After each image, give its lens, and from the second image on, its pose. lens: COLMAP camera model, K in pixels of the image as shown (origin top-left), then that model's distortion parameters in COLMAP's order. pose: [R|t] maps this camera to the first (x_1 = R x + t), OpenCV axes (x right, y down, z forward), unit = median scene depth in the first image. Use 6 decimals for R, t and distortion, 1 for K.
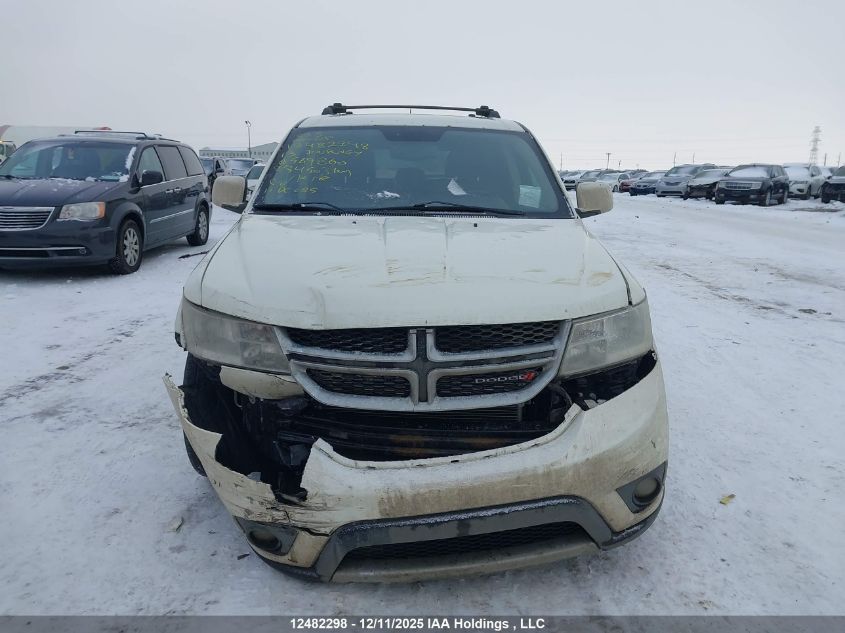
lens RADIAL K [[644.6, 0, 422.2], [0, 644.6, 313.8], [0, 0, 1]] dist [0.101822, -0.163591]
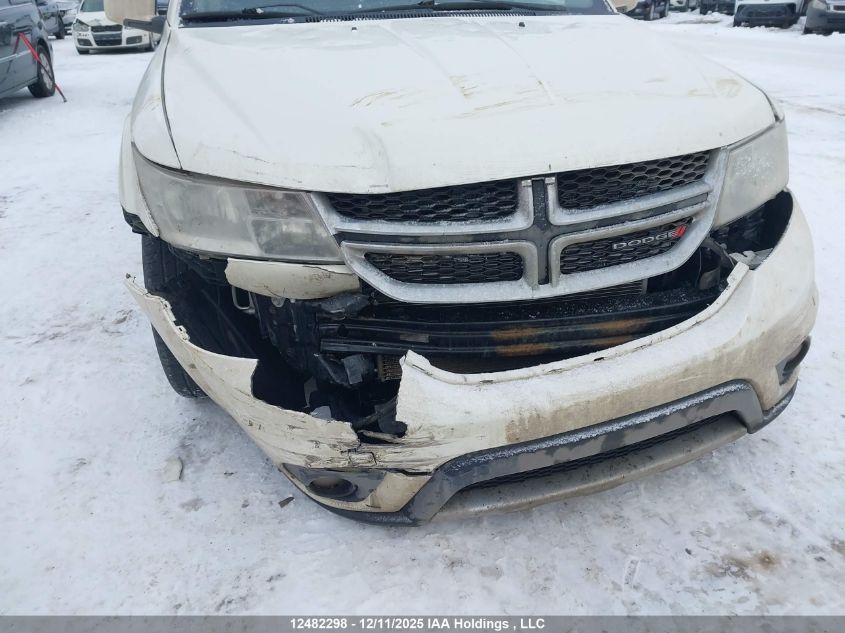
lens RADIAL K [[644.6, 0, 422.2], [0, 644.6, 313.8], [0, 0, 1]] dist [0.101822, -0.163591]
pose [[0.979223, -0.117513, 0.165268, -0.245359], [0.075478, 0.967632, 0.240815, -0.012425], [-0.188217, -0.223338, 0.956397, 0.327727]]
